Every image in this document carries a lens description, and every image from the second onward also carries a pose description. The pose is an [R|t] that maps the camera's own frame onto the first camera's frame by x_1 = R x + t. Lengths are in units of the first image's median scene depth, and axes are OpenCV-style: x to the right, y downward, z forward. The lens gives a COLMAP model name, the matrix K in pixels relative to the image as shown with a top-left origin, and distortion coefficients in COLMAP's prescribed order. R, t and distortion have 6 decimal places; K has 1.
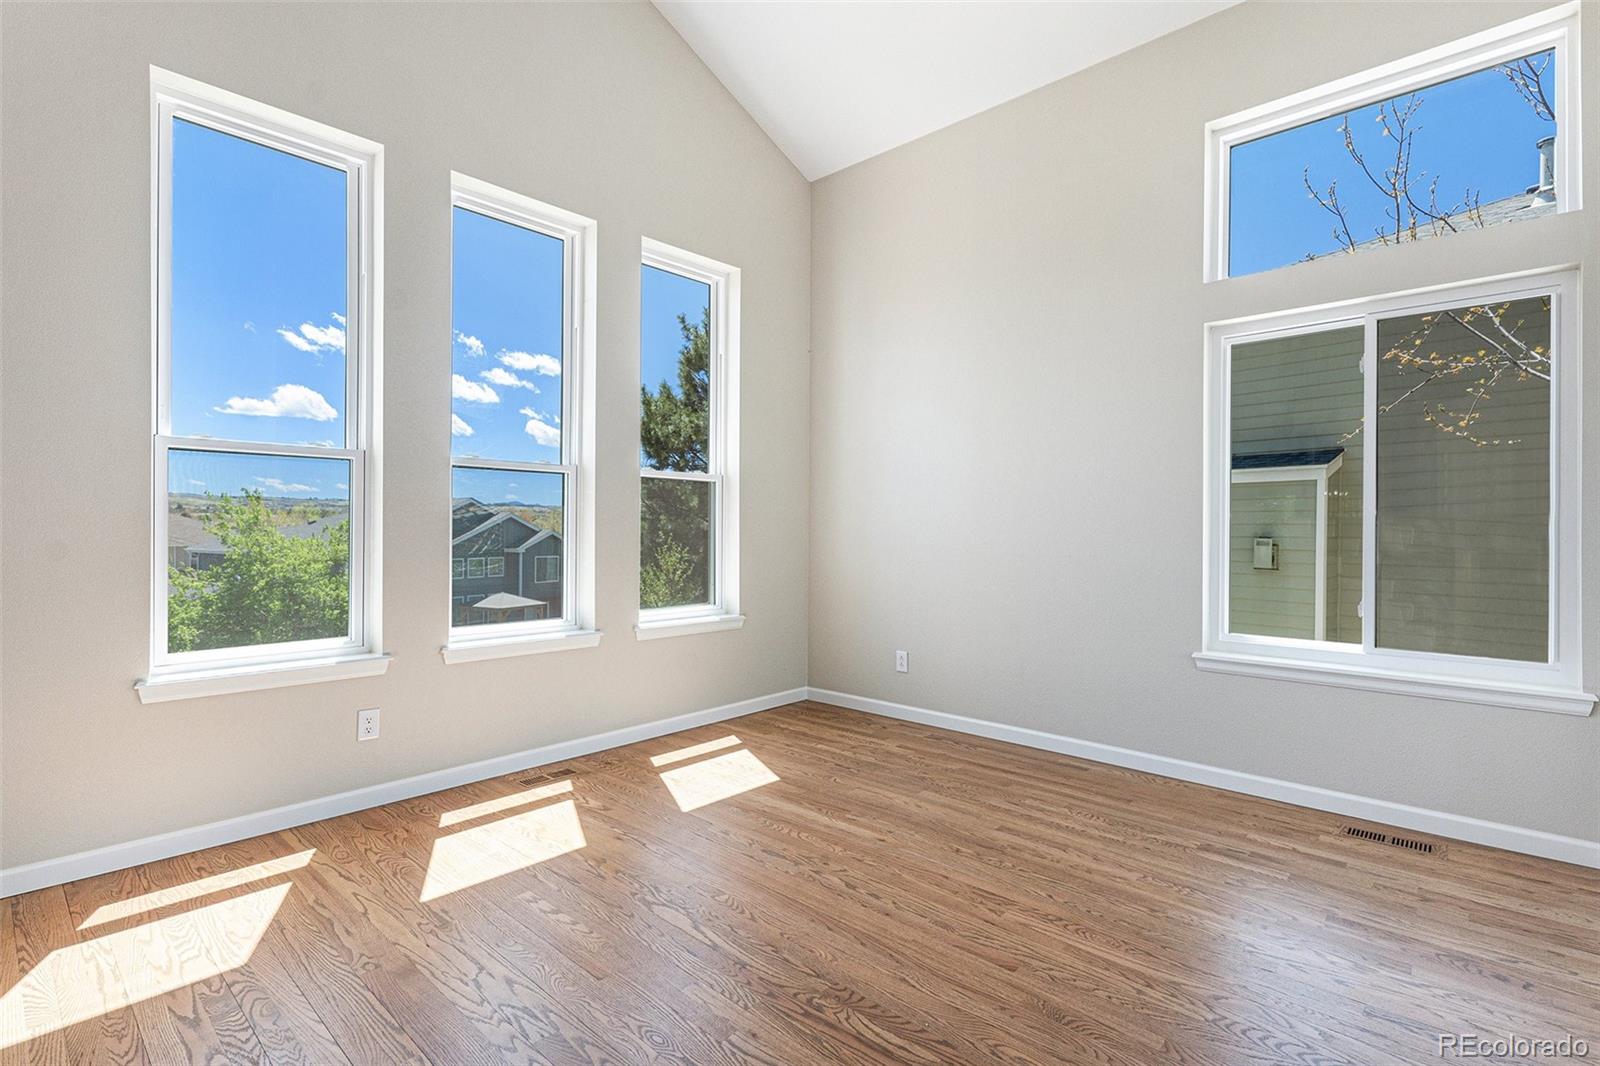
lens RADIAL K [[756.2, 0, 800.0], [0, 756.2, 521.6], [0, 0, 1]] dist [-0.000228, 0.000441]
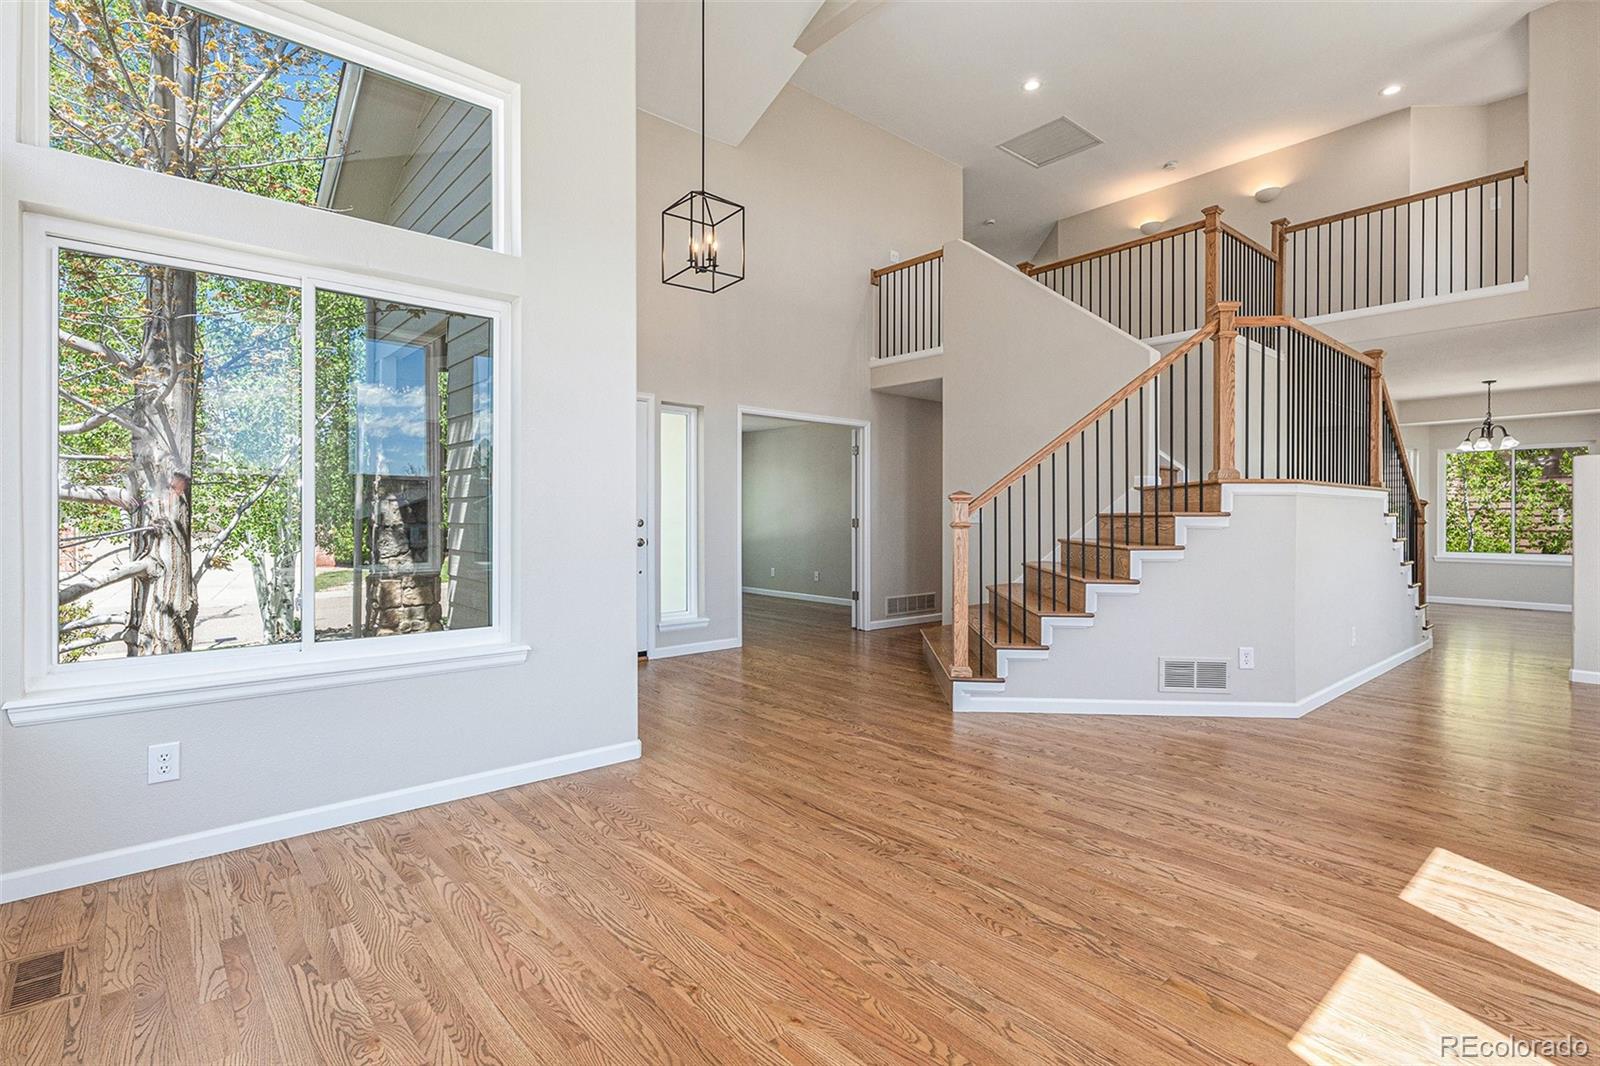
lens RADIAL K [[756.2, 0, 800.0], [0, 756.2, 521.6], [0, 0, 1]] dist [-0.000228, 0.000441]
pose [[-0.993719, -0.007401, 0.111655, 0.045748], [-0.008295, 0.999937, -0.007547, 0.019784], [-0.111593, -0.008426, -0.993718, 1.913954]]
